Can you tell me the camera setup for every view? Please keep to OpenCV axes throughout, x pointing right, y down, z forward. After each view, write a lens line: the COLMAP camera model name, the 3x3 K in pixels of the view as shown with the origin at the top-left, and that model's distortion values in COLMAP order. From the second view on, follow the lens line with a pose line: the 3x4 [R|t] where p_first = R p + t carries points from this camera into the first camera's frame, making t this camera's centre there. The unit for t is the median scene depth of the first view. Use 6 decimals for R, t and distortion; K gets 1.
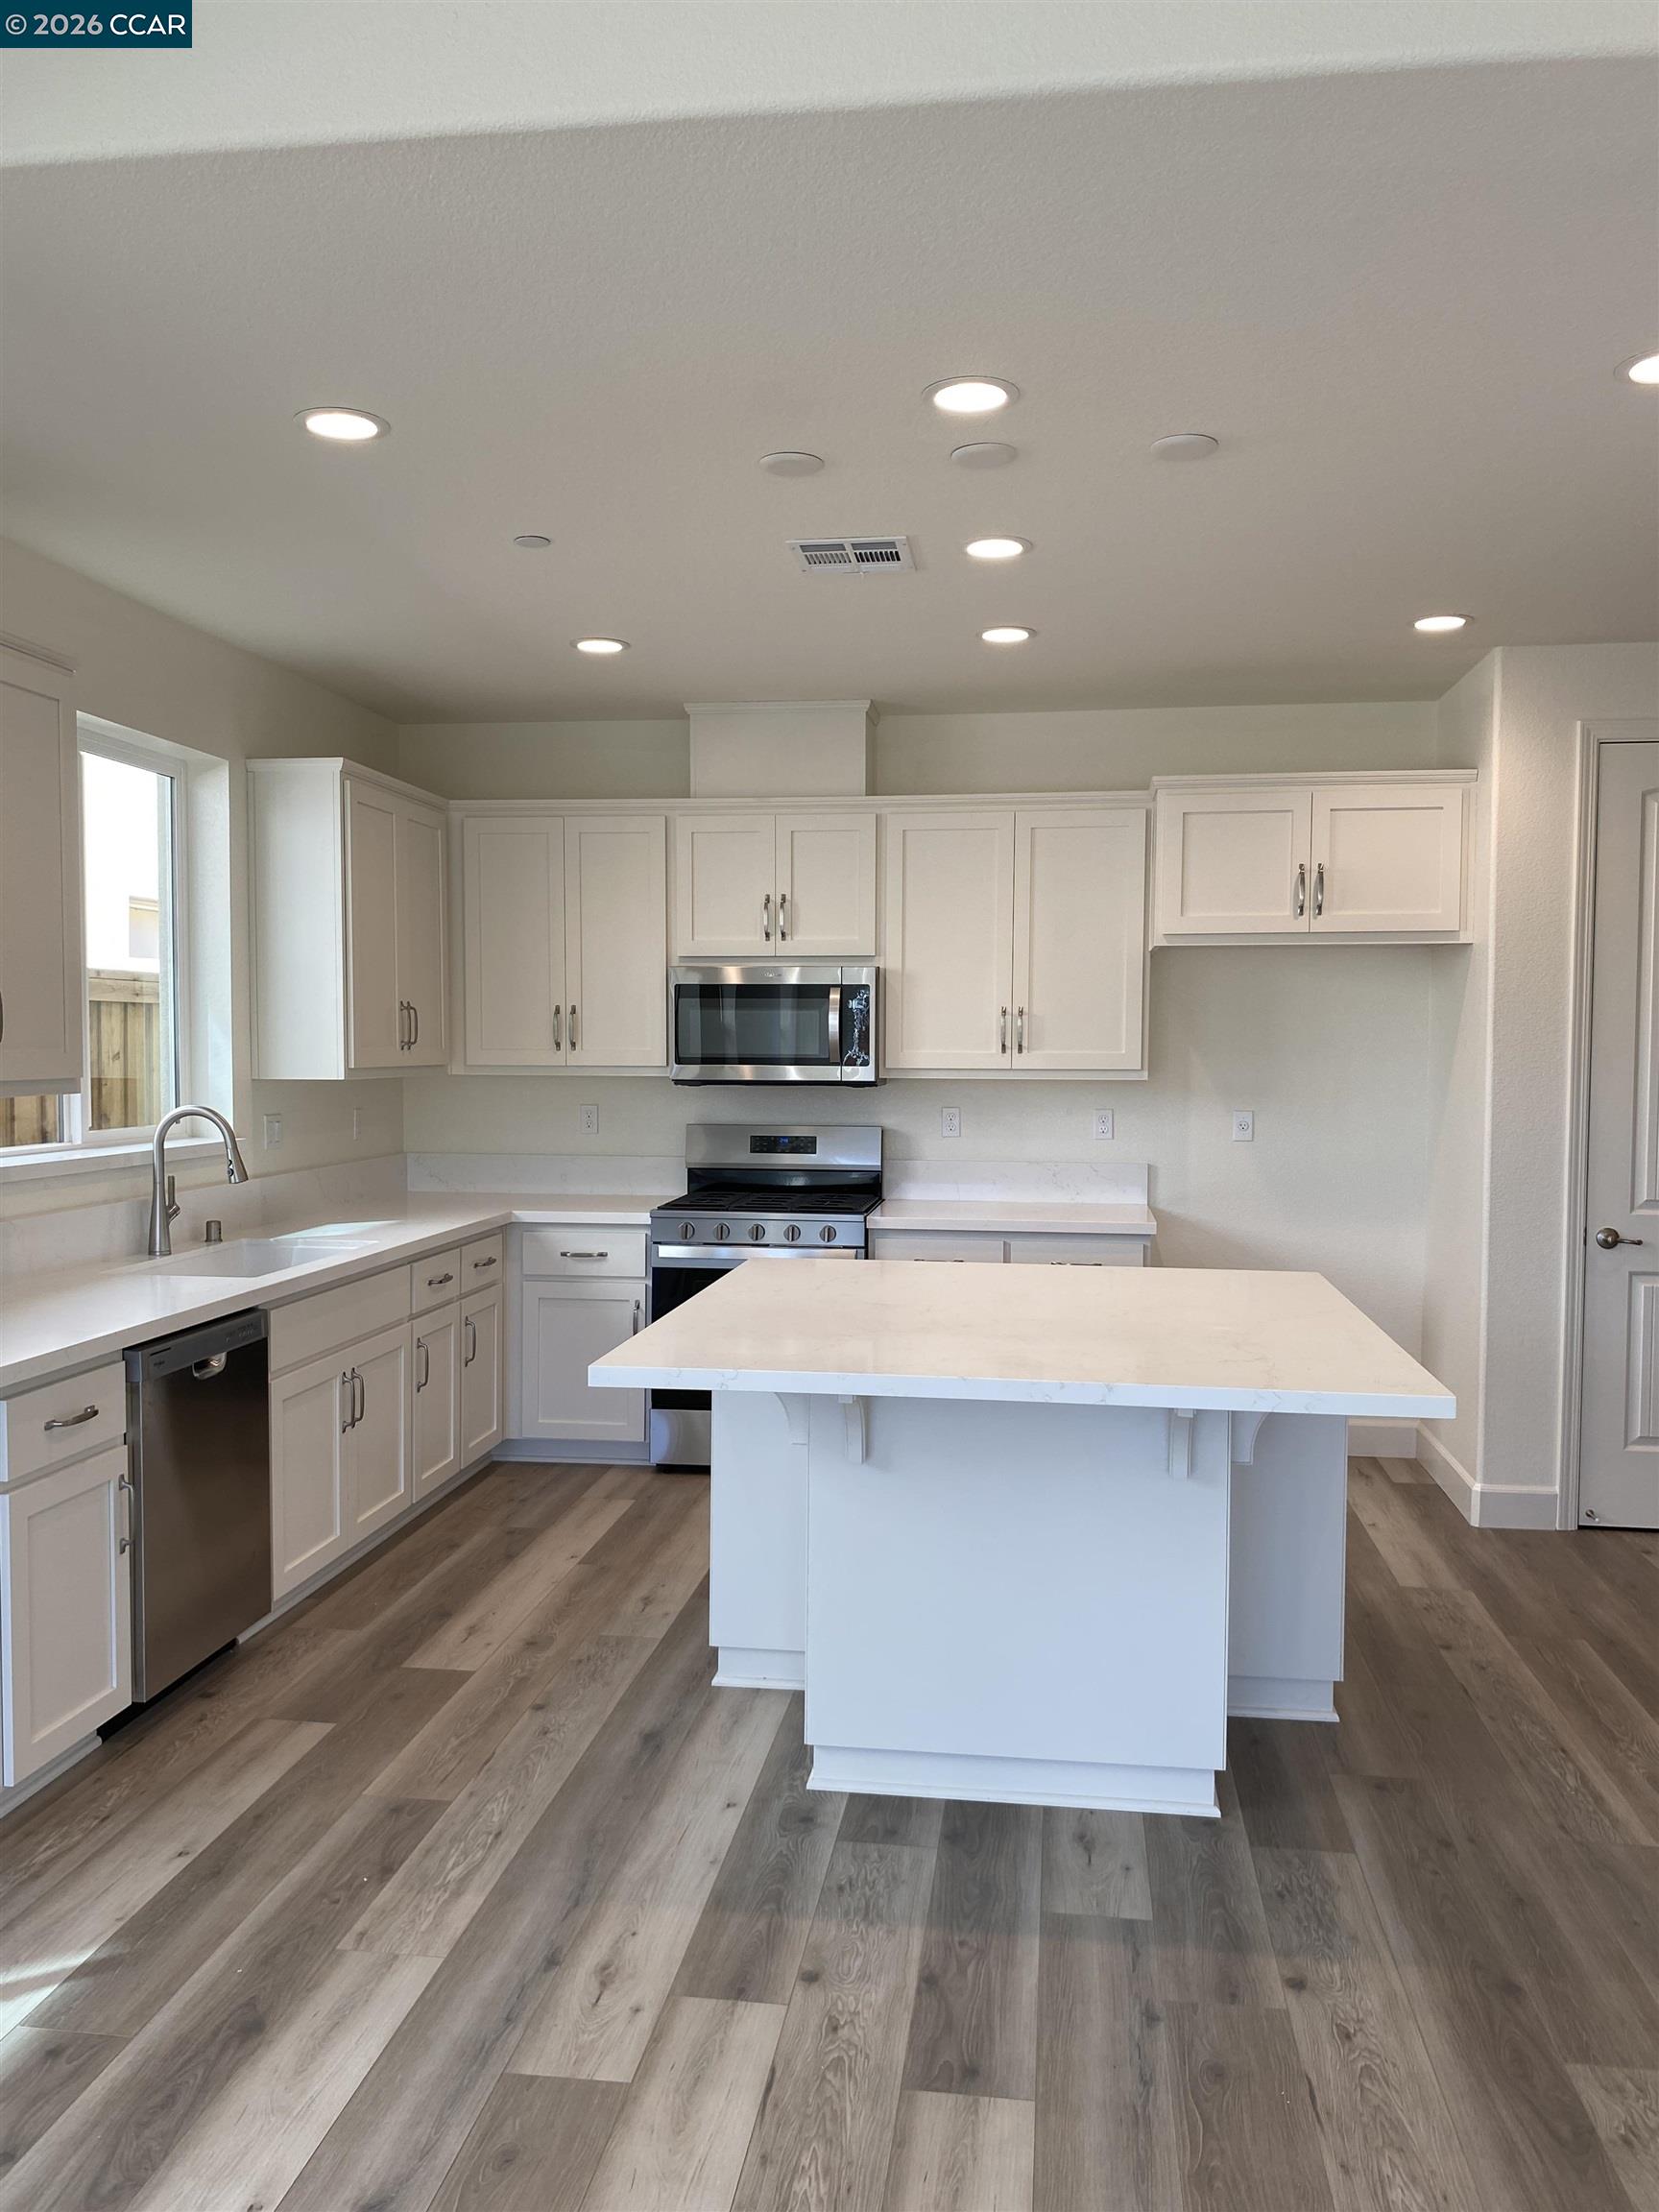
lens RADIAL K [[1663.2, 0, 831.0], [0, 1663.2, 1107.9], [0, 0, 1]] dist [0.035051, -0.030254]
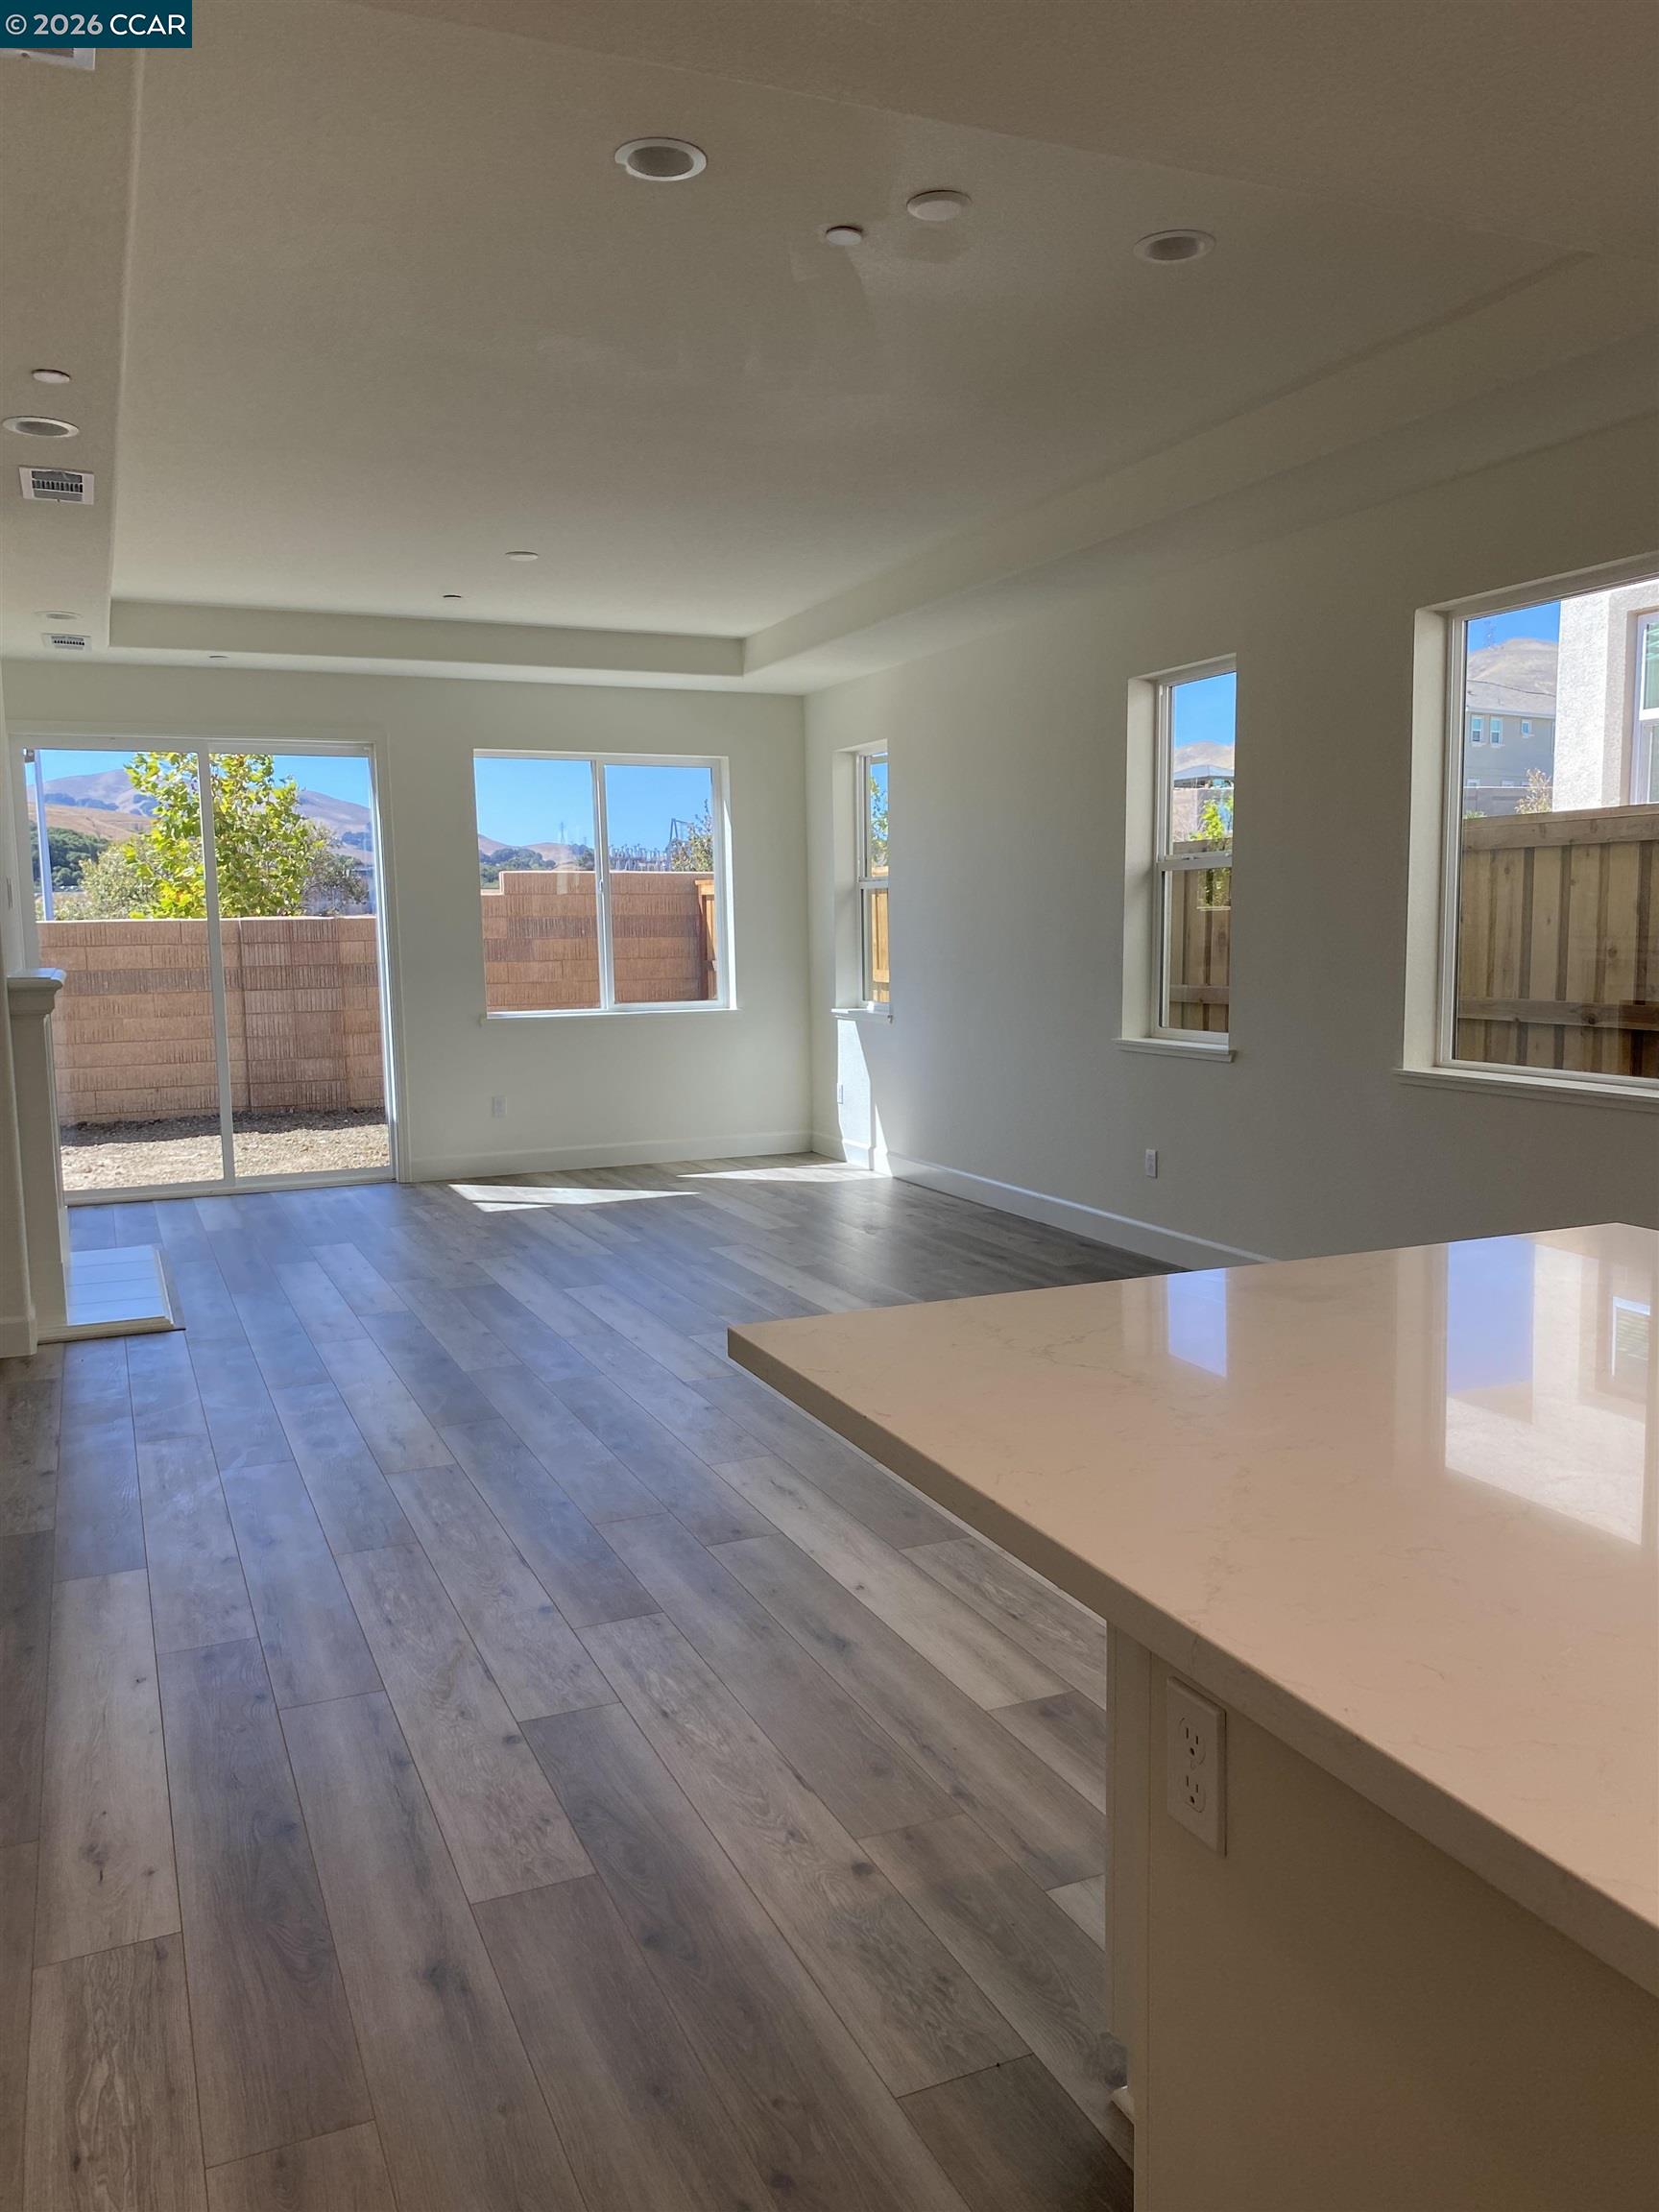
lens RADIAL K [[1663.2, 0, 839.3], [0, 1663.2, 1099.1], [0, 0, 1]] dist [0.035051, -0.030254]
pose [[-0.848041, 0.062363, -0.526248, 0.757853], [-0.010553, 0.990867, 0.134430, -0.024967], [0.529825, 0.119556, -0.839638, 1.739888]]
